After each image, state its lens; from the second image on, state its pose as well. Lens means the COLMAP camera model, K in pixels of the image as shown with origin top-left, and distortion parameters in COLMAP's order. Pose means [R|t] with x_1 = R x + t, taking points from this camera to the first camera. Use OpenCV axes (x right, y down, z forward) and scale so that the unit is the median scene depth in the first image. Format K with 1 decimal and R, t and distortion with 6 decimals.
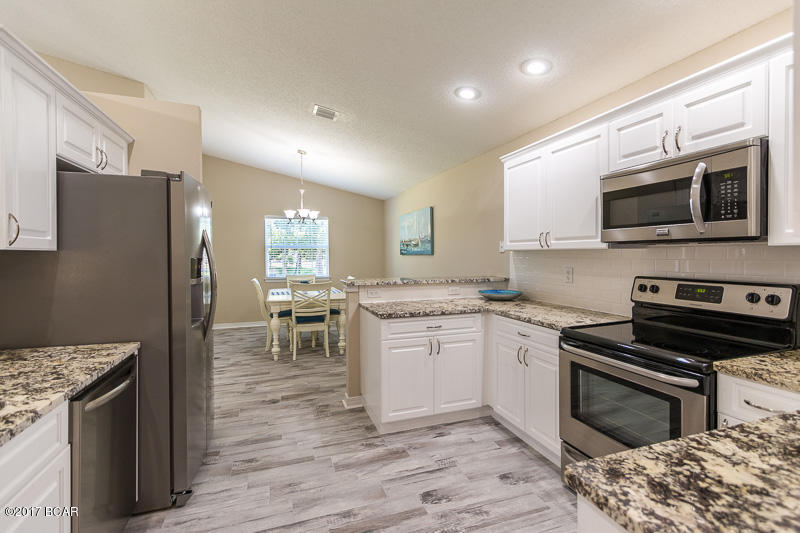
lens RADIAL K [[369.6, 0, 401.0], [0, 369.6, 261.4], [0, 0, 1]] dist [0.008160, -0.001998]
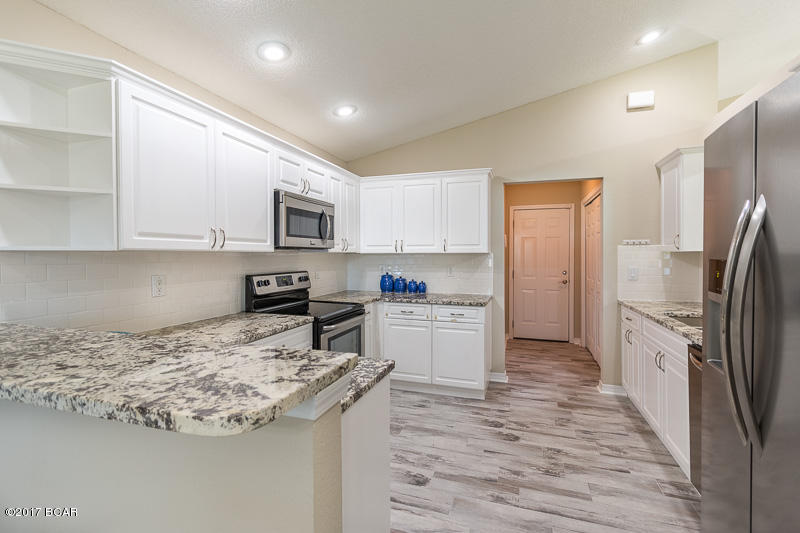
lens RADIAL K [[369.6, 0, 401.3], [0, 369.6, 259.7], [0, 0, 1]] dist [0.008160, -0.001998]
pose [[-0.790689, 0.001143, 0.612217, -0.540730], [0.018572, 0.999583, 0.022120, -0.031014], [-0.611937, 0.028860, -0.790380, 1.872038]]
